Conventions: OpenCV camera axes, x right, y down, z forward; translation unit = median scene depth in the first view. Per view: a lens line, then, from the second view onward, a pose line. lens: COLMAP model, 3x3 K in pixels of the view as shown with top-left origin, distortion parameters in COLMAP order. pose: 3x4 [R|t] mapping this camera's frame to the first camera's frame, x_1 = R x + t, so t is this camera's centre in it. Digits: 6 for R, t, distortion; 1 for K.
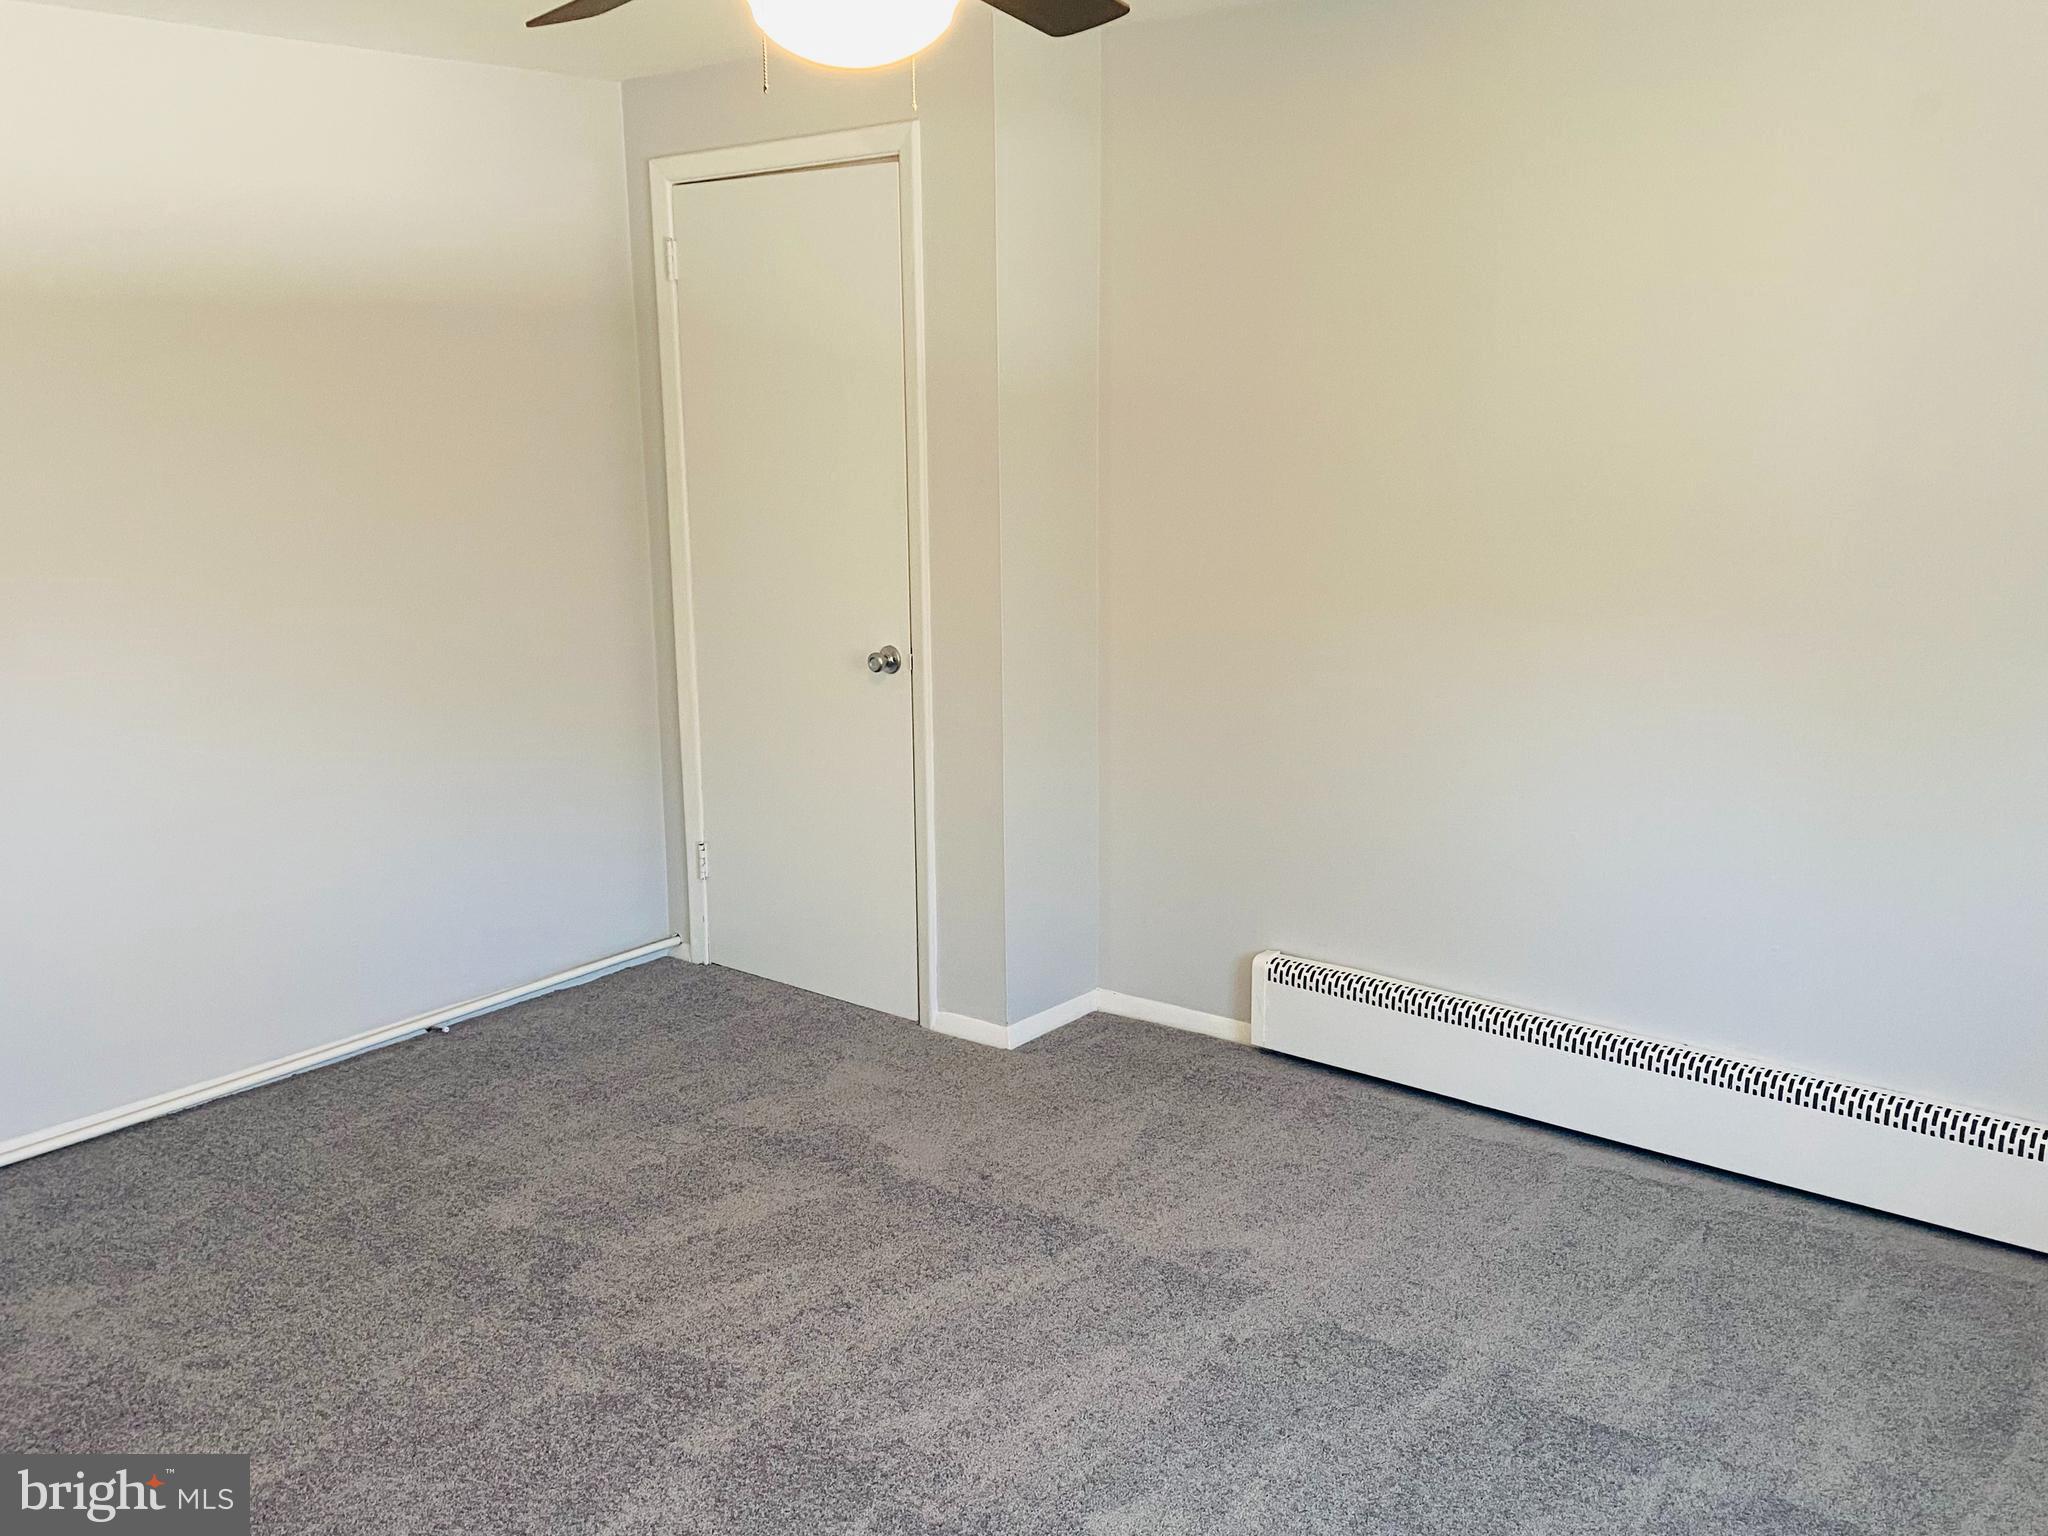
lens RADIAL K [[1843.2, 0, 1025.2], [0, 1843.2, 767.3], [0, 0, 1]] dist [0.097689, -0.042822]
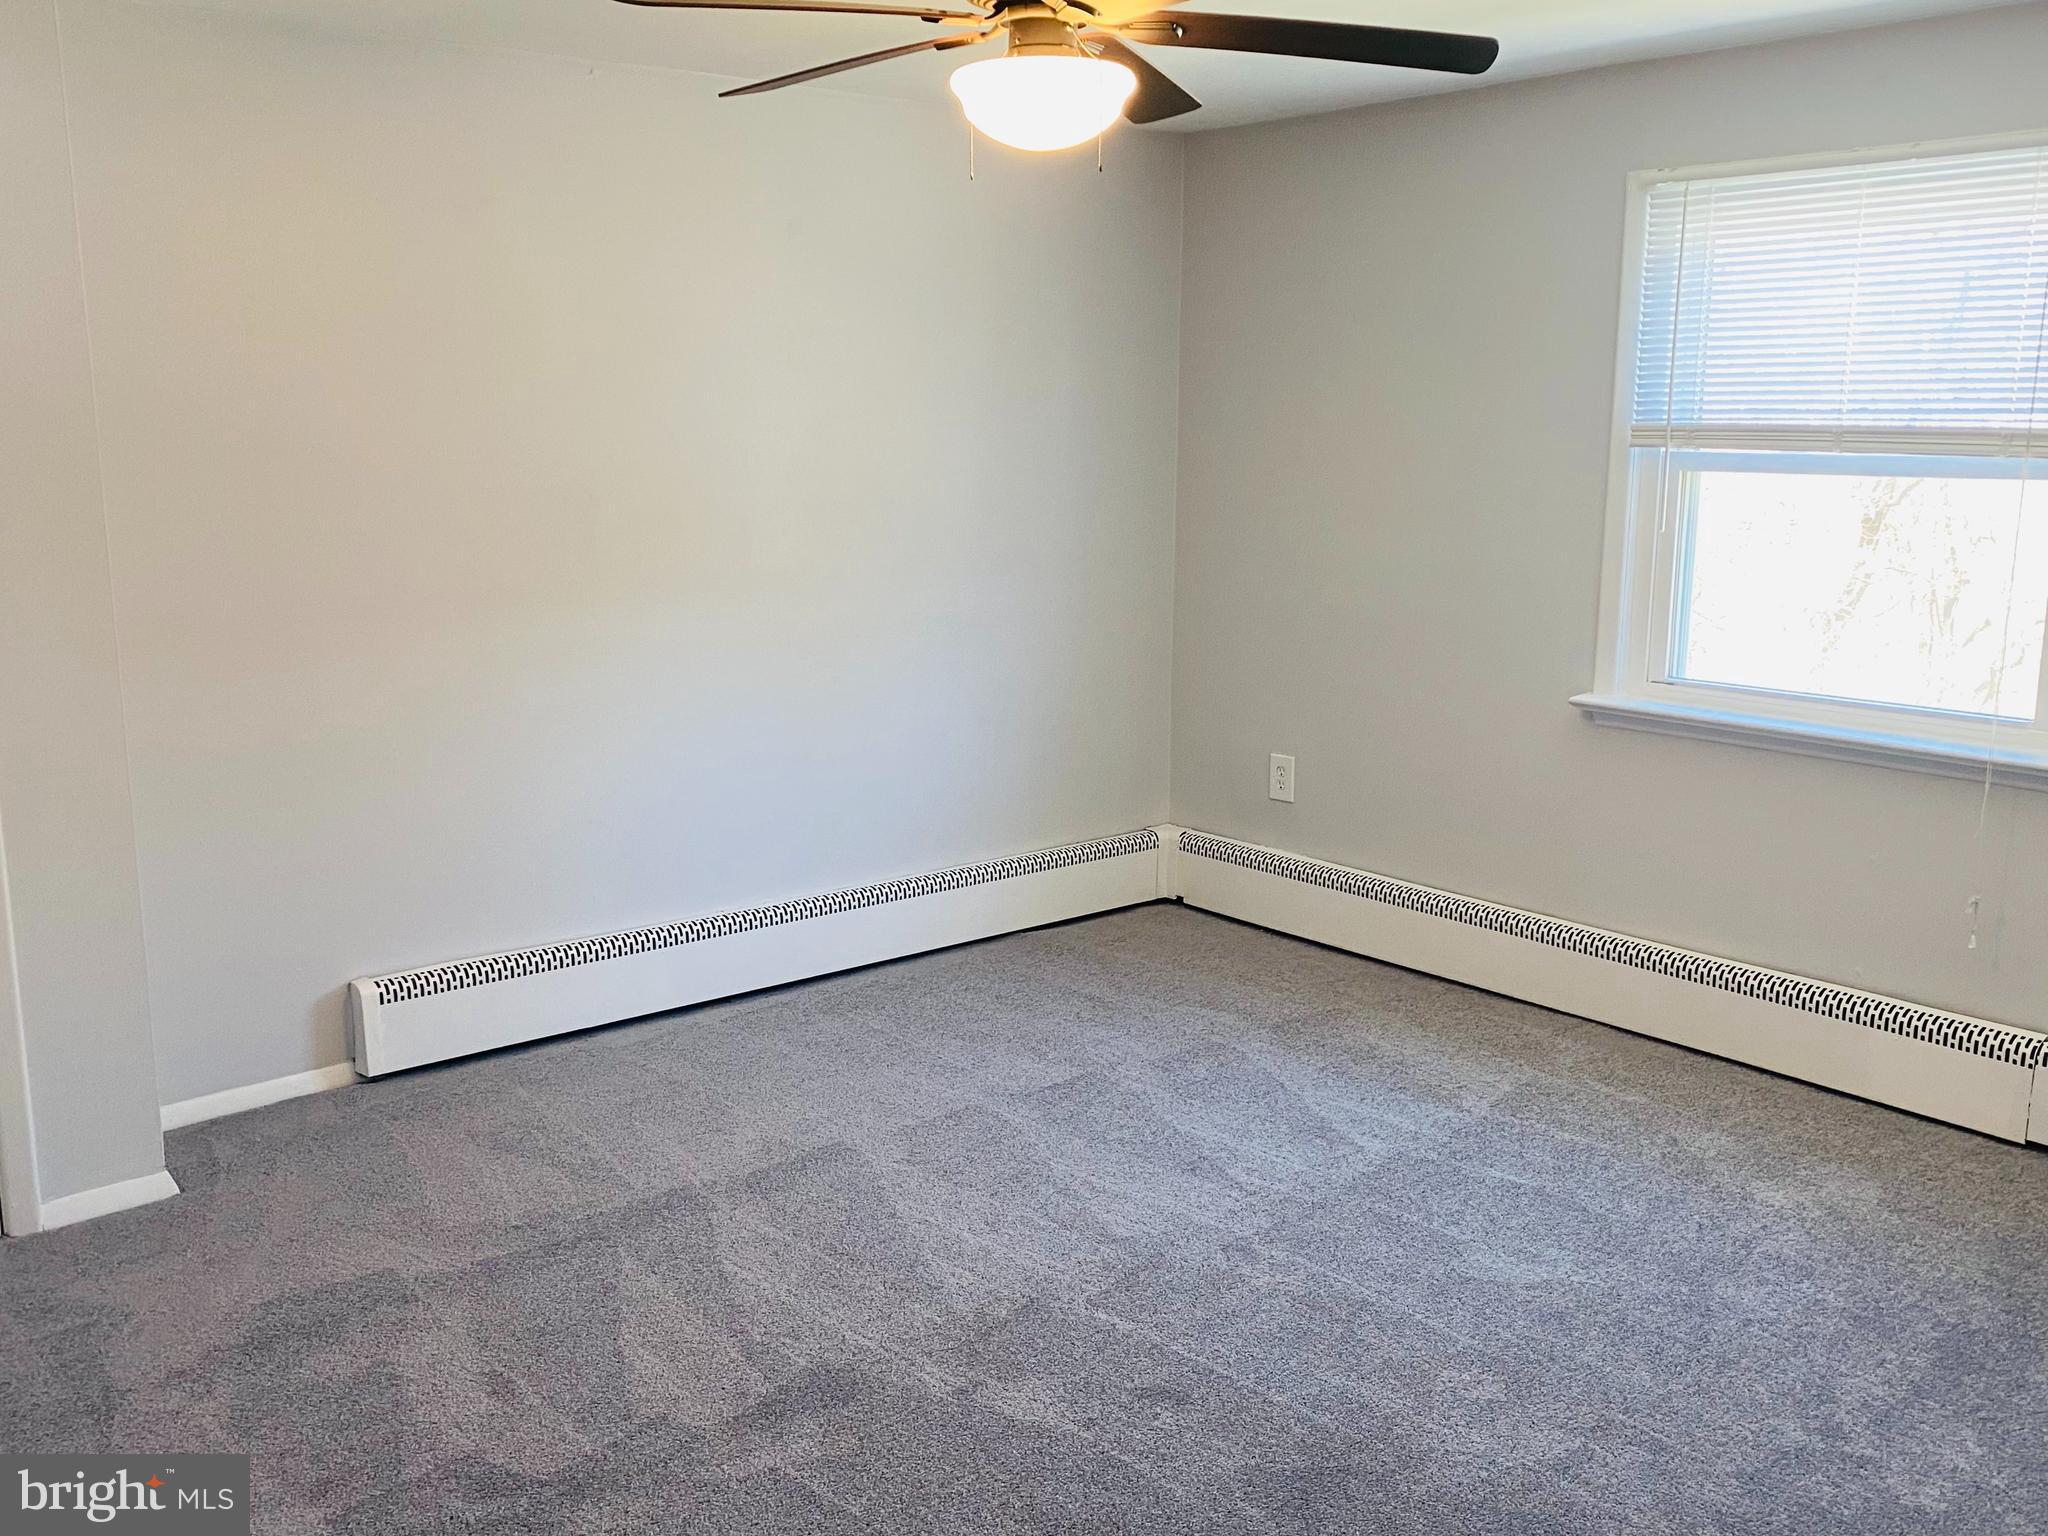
lens RADIAL K [[1843.2, 0, 1025.9], [0, 1843.2, 769.5], [0, 0, 1]] dist [0.097689, -0.042822]
pose [[0.193780, -0.177421, 0.964868, -0.819607], [0.195732, 0.970729, 0.139188, -0.086417], [-0.961321, 0.161883, 0.222835, 0.471387]]
